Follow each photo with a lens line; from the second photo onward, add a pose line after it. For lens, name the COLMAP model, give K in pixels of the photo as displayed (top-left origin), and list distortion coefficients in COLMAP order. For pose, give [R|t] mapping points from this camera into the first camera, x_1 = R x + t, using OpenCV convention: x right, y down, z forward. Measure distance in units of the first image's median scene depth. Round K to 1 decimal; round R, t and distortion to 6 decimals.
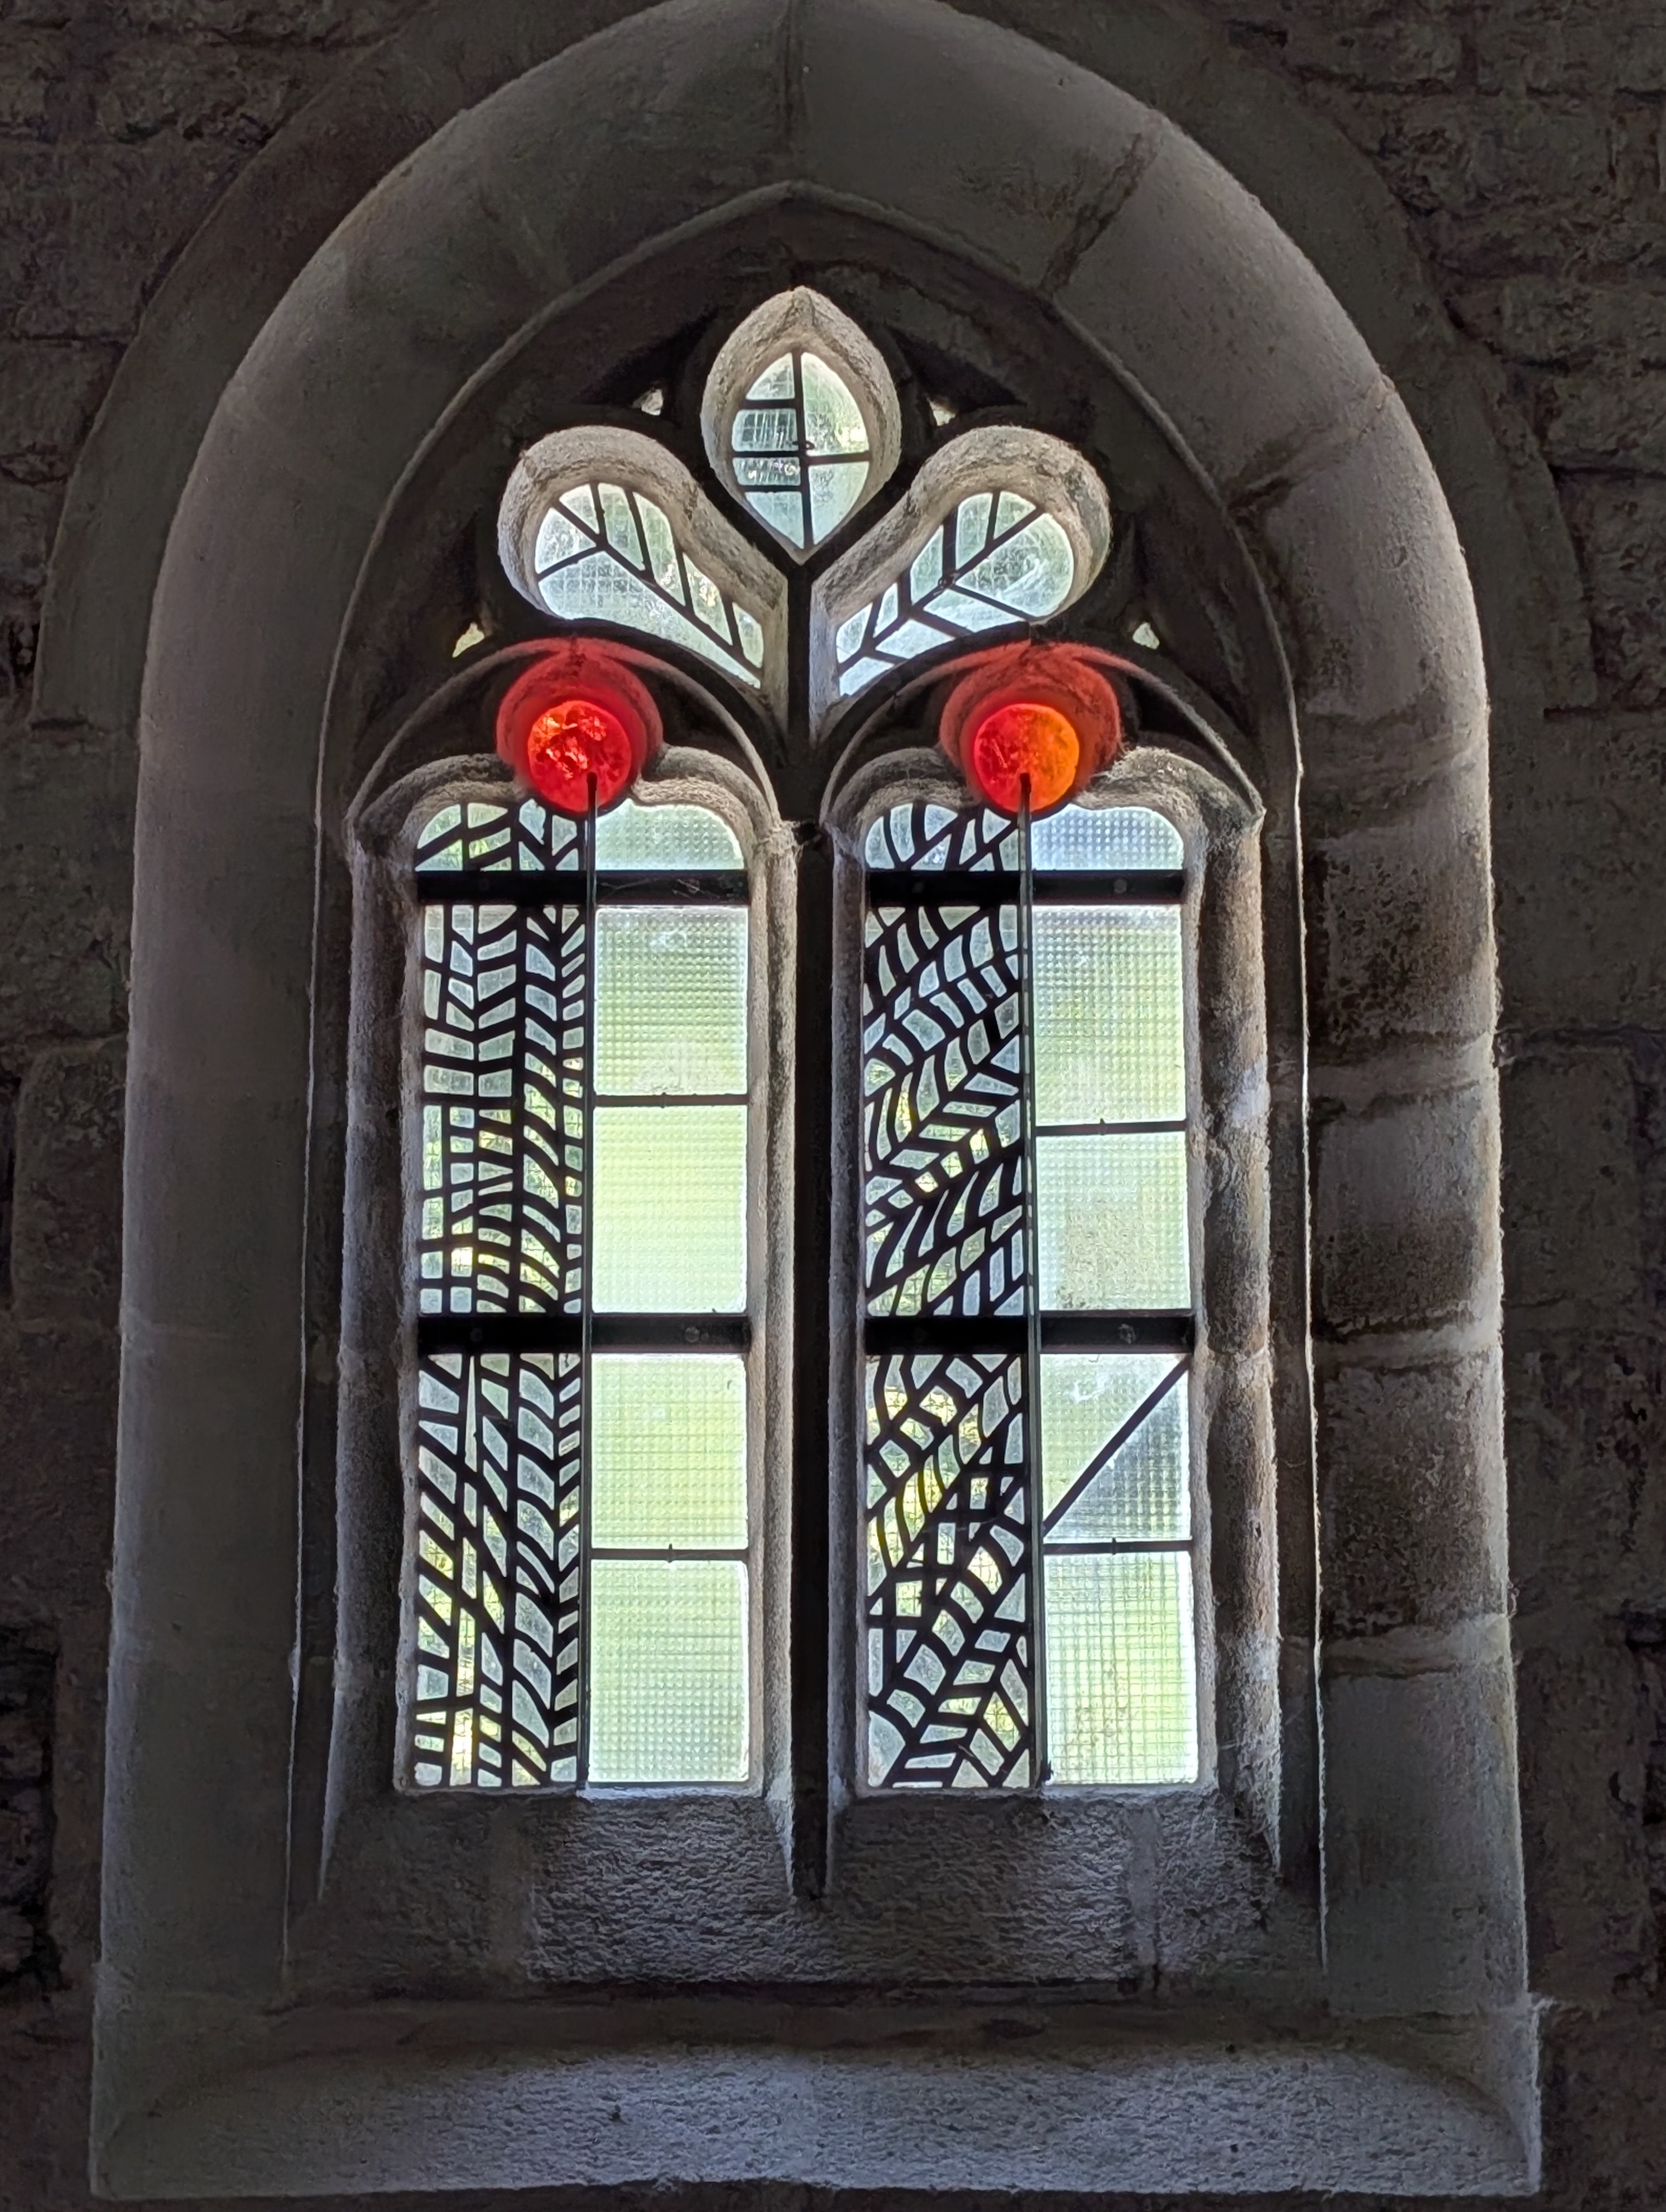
lens RADIAL K [[6077.0, 0, 834.6], [0, 6077.0, 1093.9], [0, 0, 1]] dist [0.215768, 0.000000]
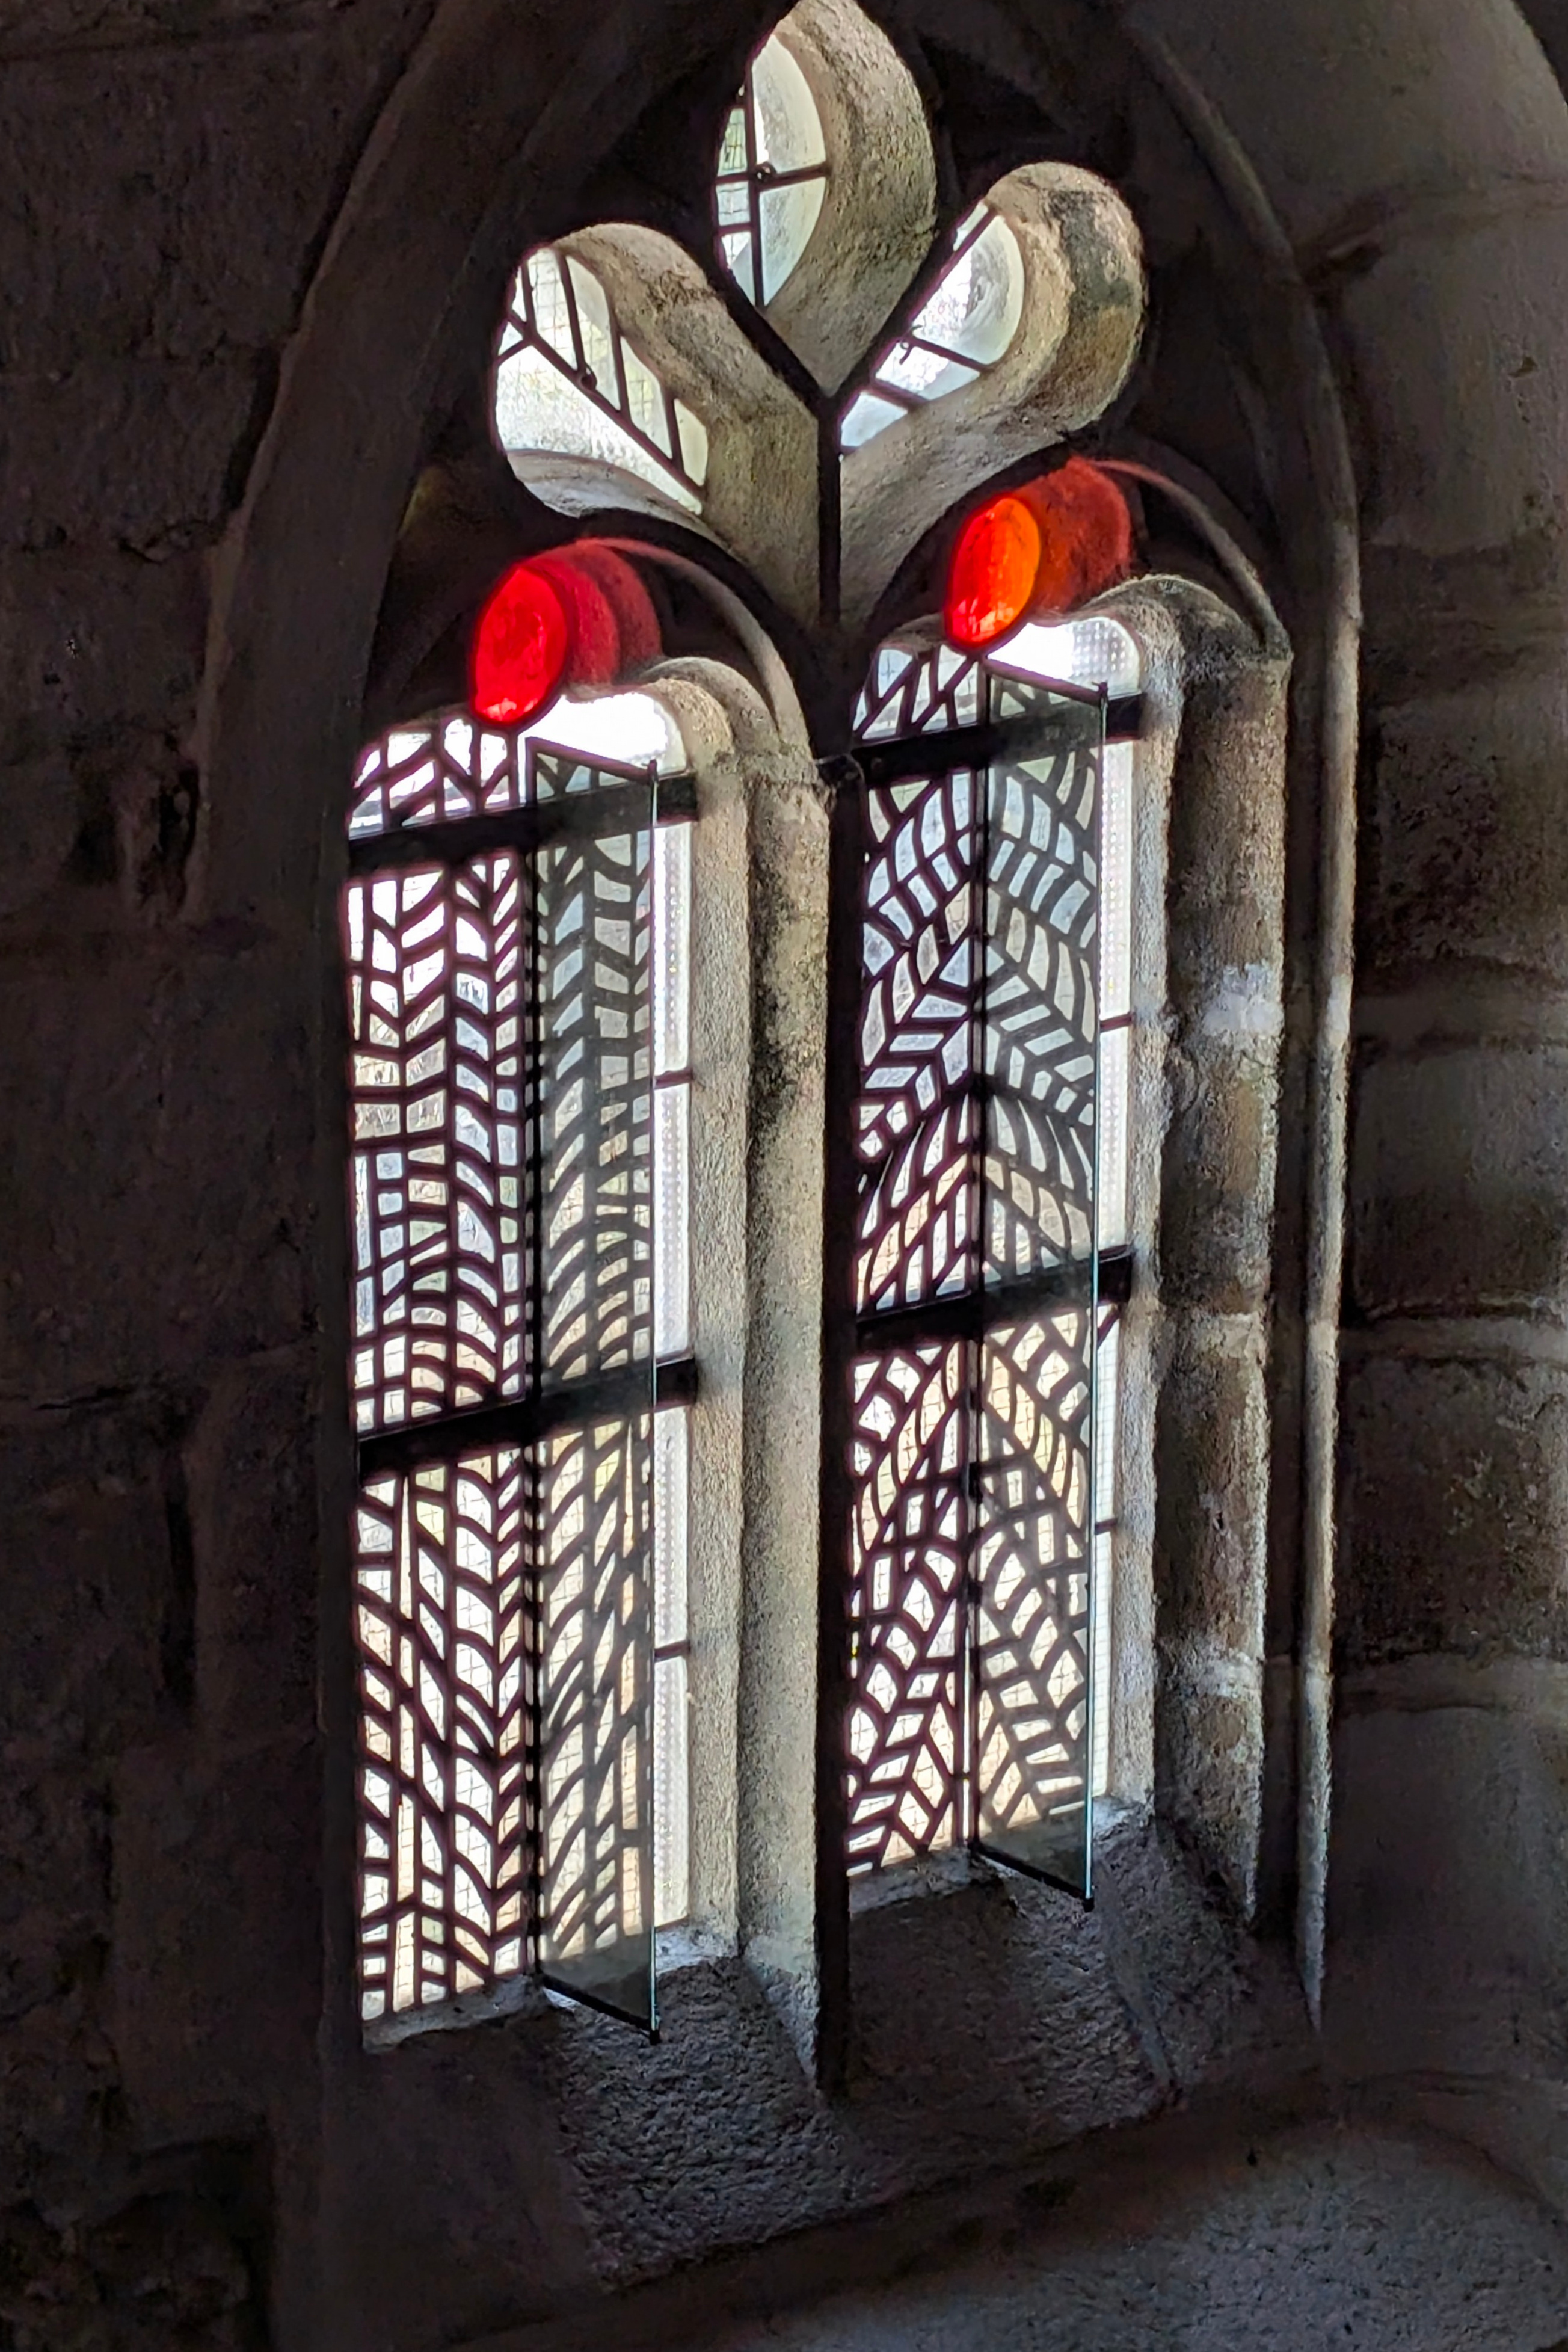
lens RADIAL K [[8514.8, 0, 815.0], [0, 8514.8, 1230.1], [0, 0, 1]] dist [0.284799, 0.000000]
pose [[0.785181, -0.169919, 0.595498, -0.648365], [-0.149115, 0.881447, 0.448124, -0.468013], [-0.601045, -0.440656, 0.666759, 0.279631]]
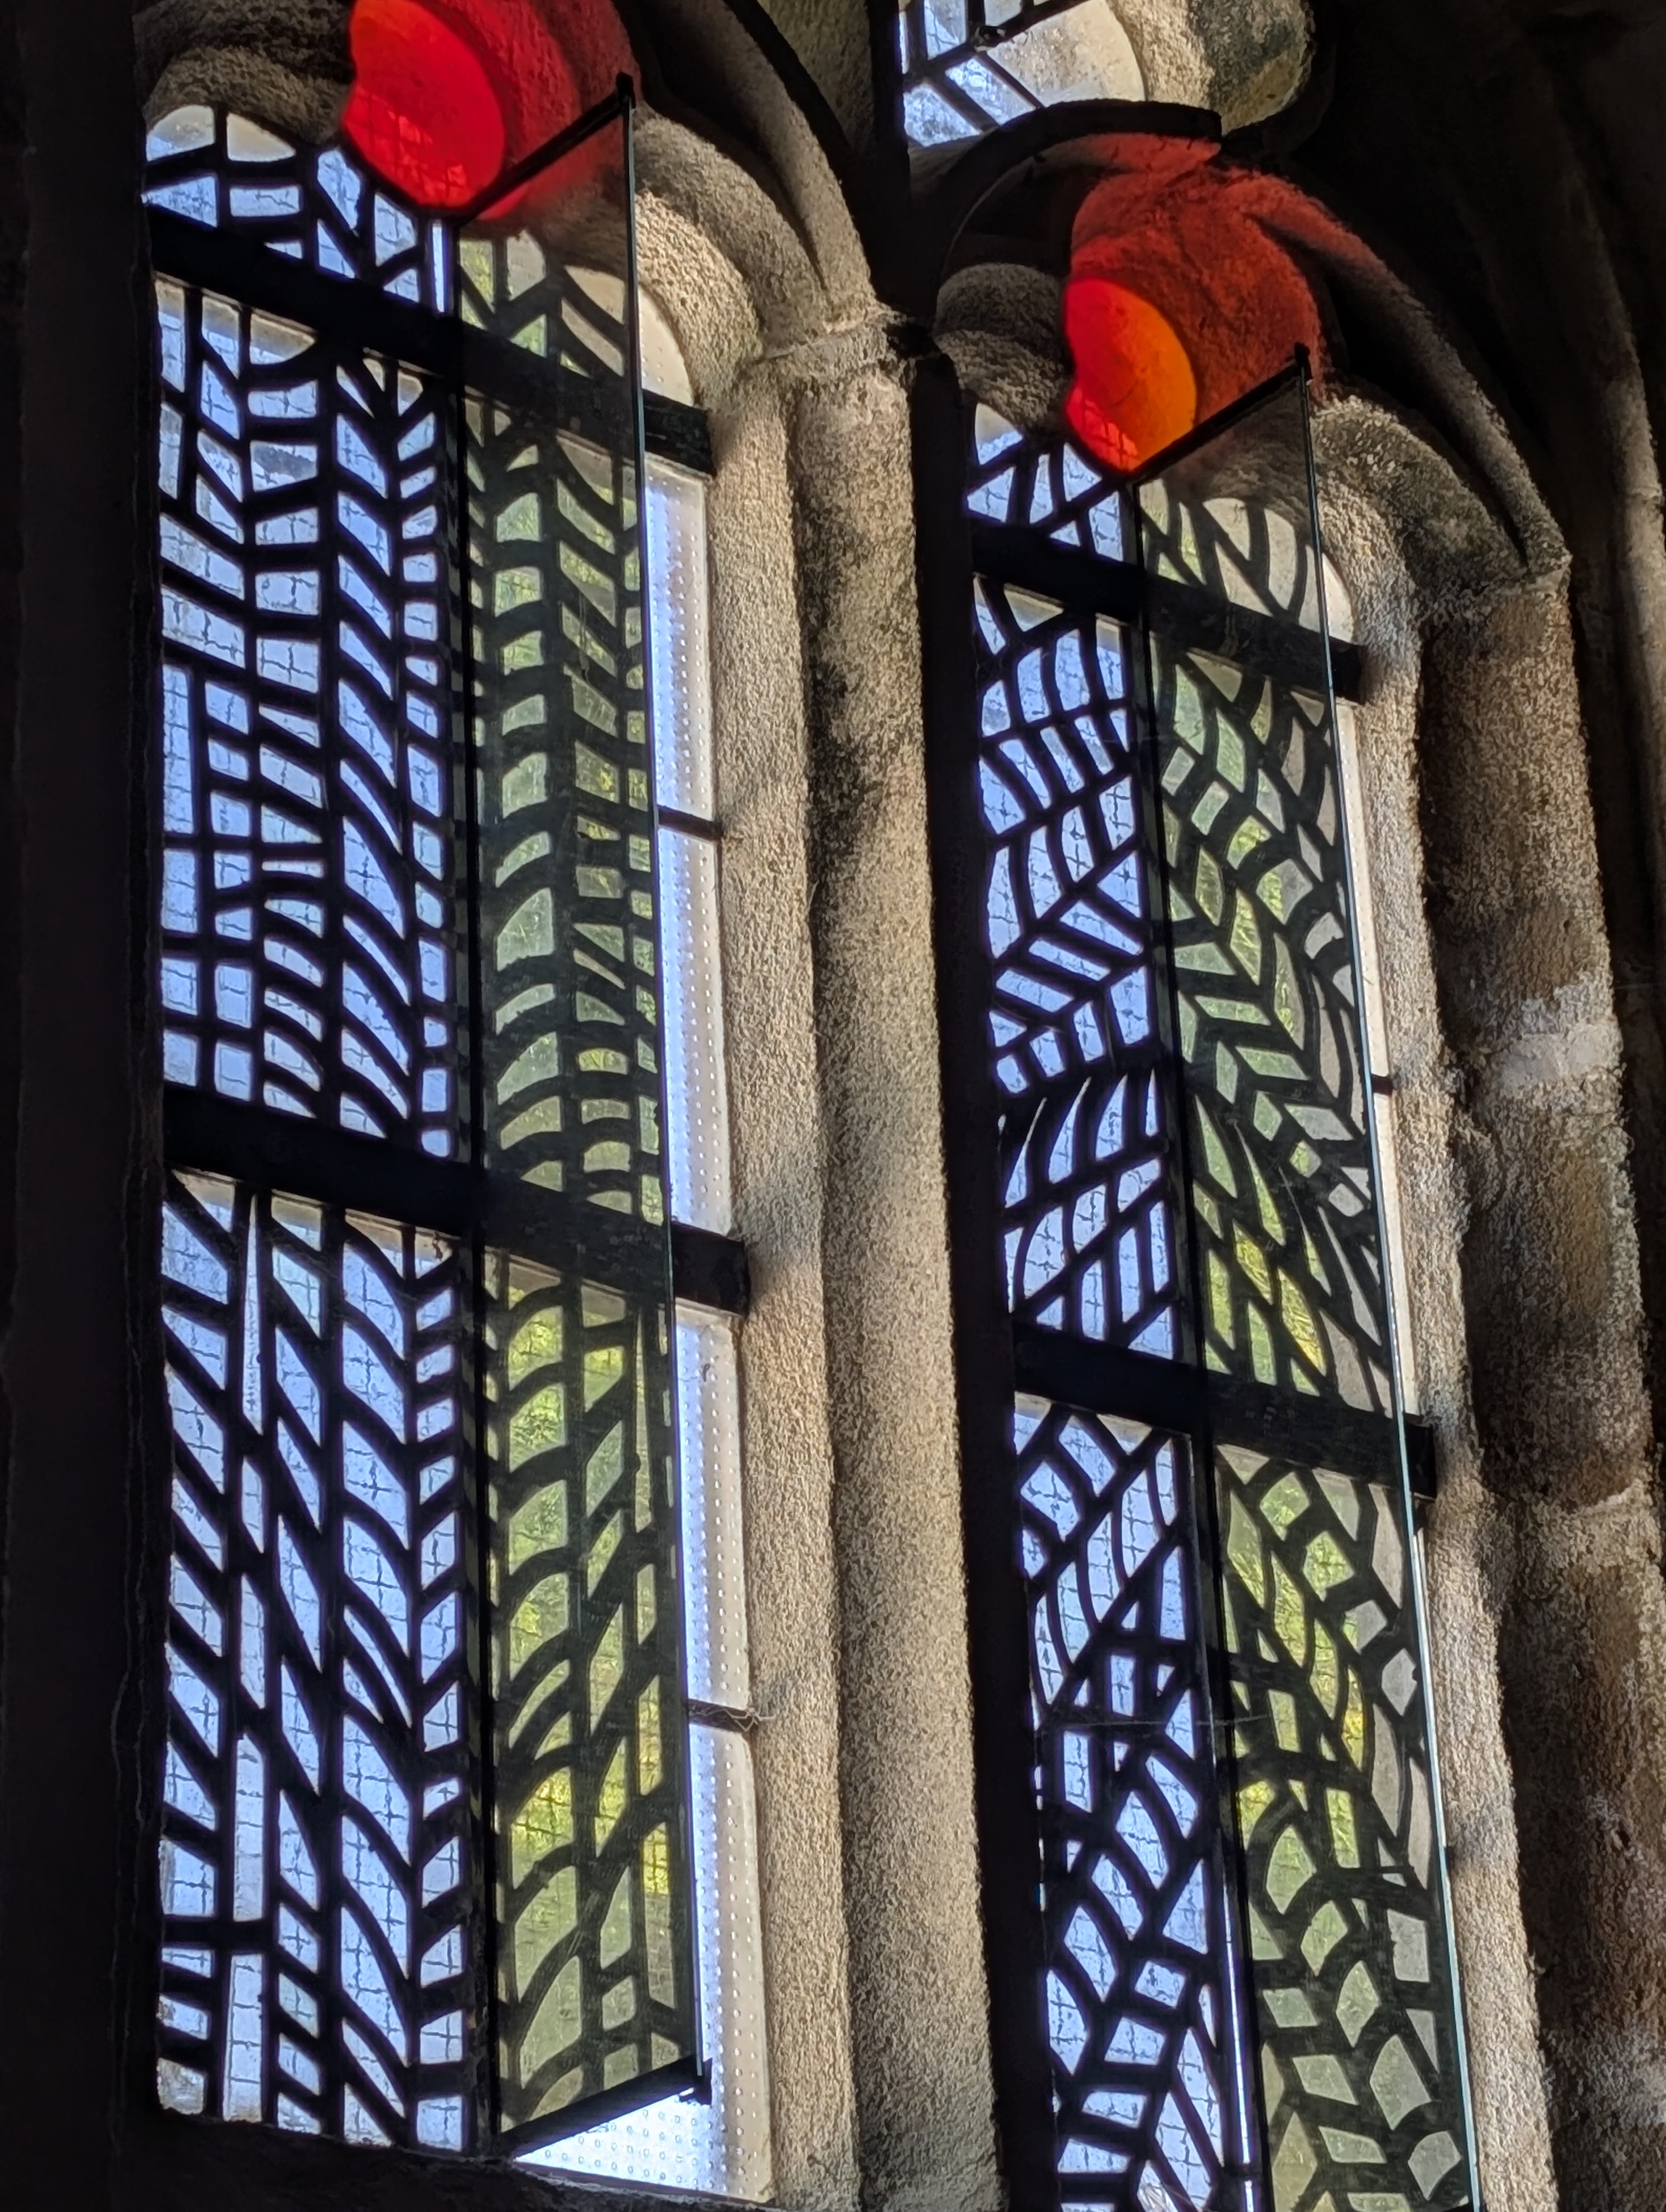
lens RADIAL K [[6077.0, 0, 843.2], [0, 6077.0, 1115.6], [0, 0, 1]] dist [0.215768, 0.000000]
pose [[0.796799, 0.226449, 0.560208, -0.279721], [-0.096078, 0.962806, -0.252535, 0.147889], [-0.596558, 0.147396, 0.788919, 0.622593]]
